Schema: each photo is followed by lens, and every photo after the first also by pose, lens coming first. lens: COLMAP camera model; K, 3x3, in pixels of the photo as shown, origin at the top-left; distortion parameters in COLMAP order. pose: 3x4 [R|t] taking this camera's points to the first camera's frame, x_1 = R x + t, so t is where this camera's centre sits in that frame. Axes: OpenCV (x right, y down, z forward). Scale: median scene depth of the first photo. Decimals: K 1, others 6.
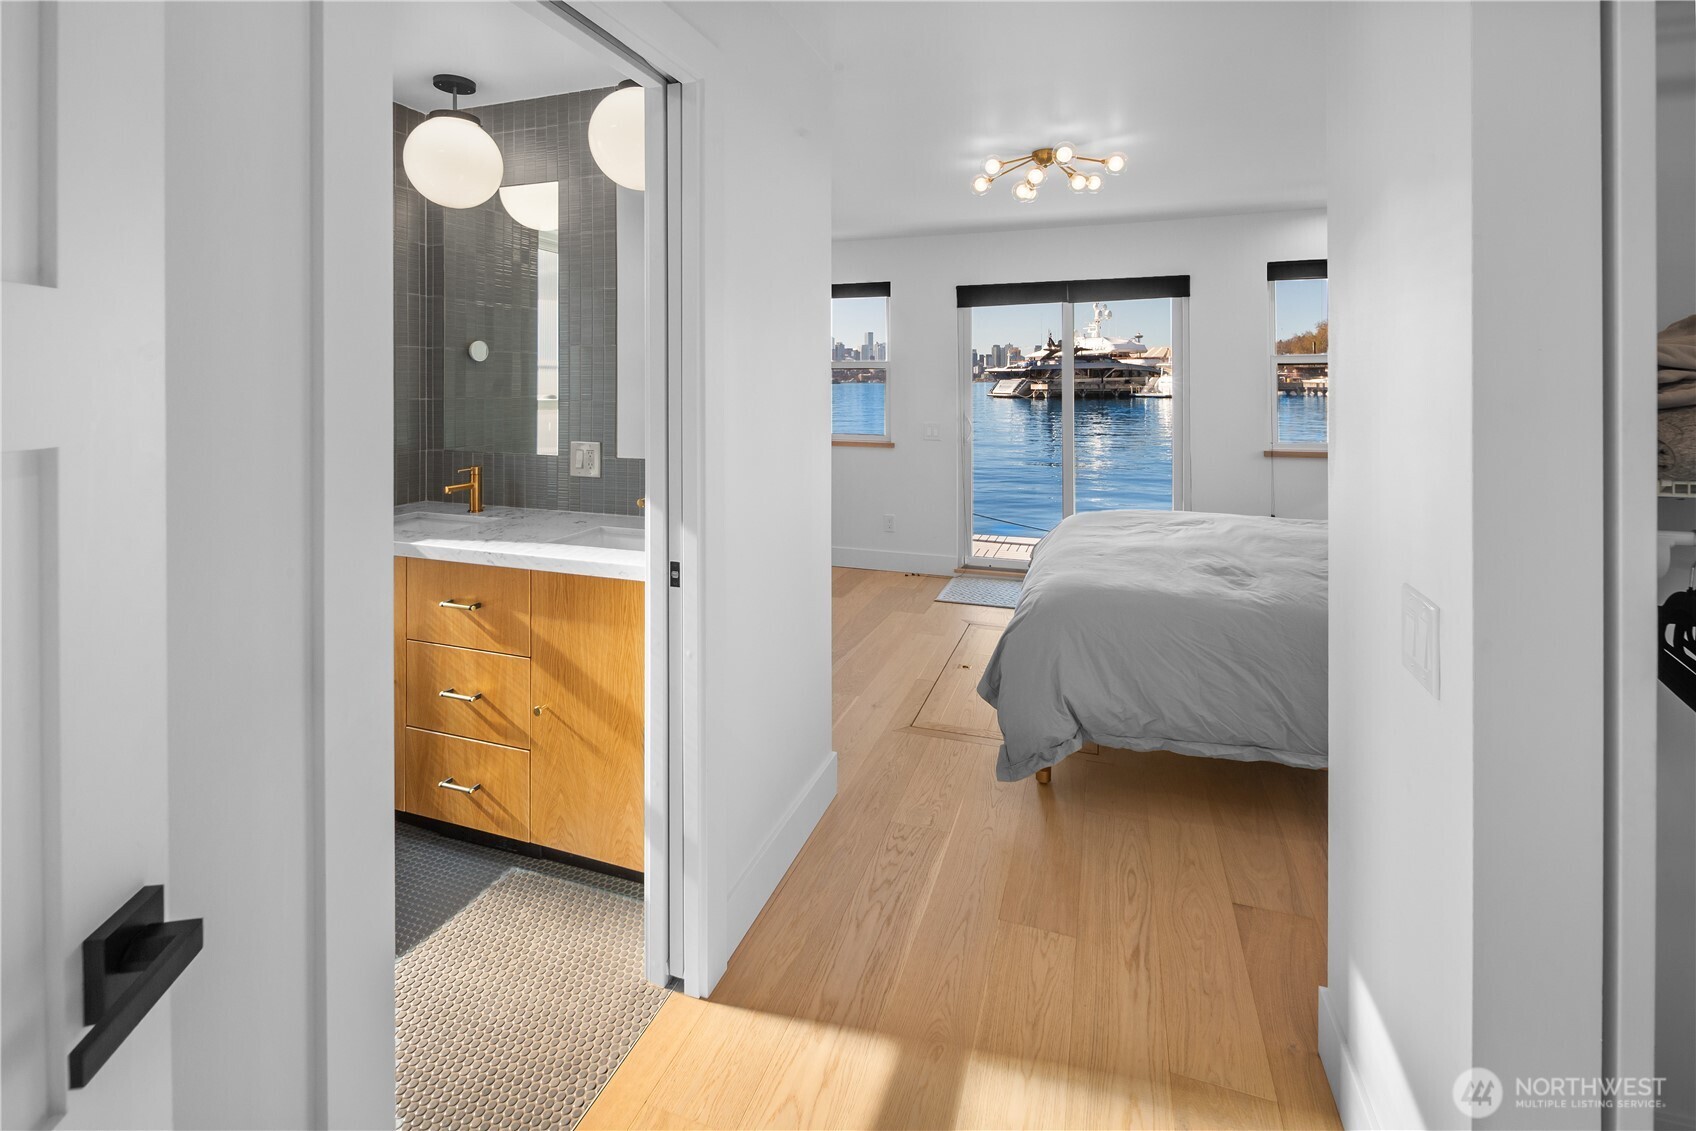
lens RADIAL K [[738.0, 0, 850.1], [0, 738.0, 381.0], [0, 0, 1]] dist [0.003151, 0.000107]
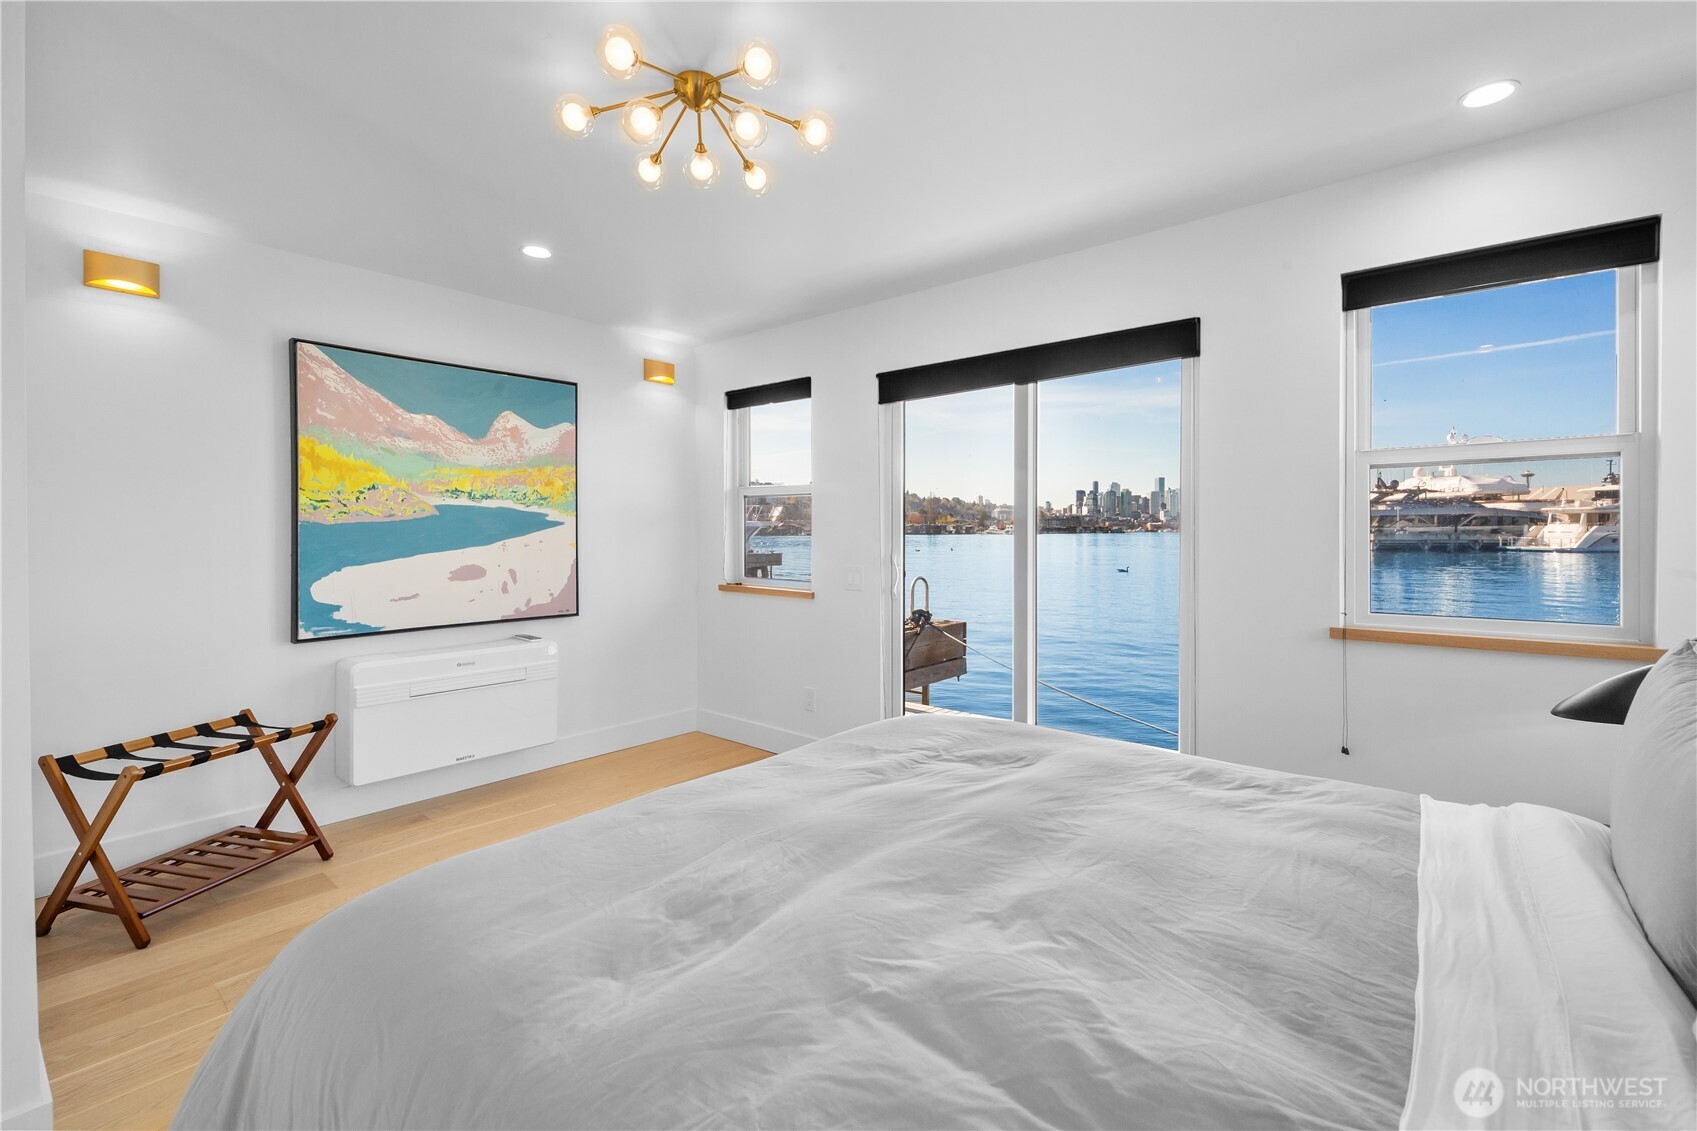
lens RADIAL K [[733.4, 0, 848.6], [0, 733.4, 538.8], [0, 0, 1]] dist [0.001619, -0.006058]
pose [[0.930269, 0.007155, -0.366808, 0.449843], [-0.002672, 0.999915, 0.012728, 0.025809], [0.366868, -0.010860, 0.930210, 0.393560]]
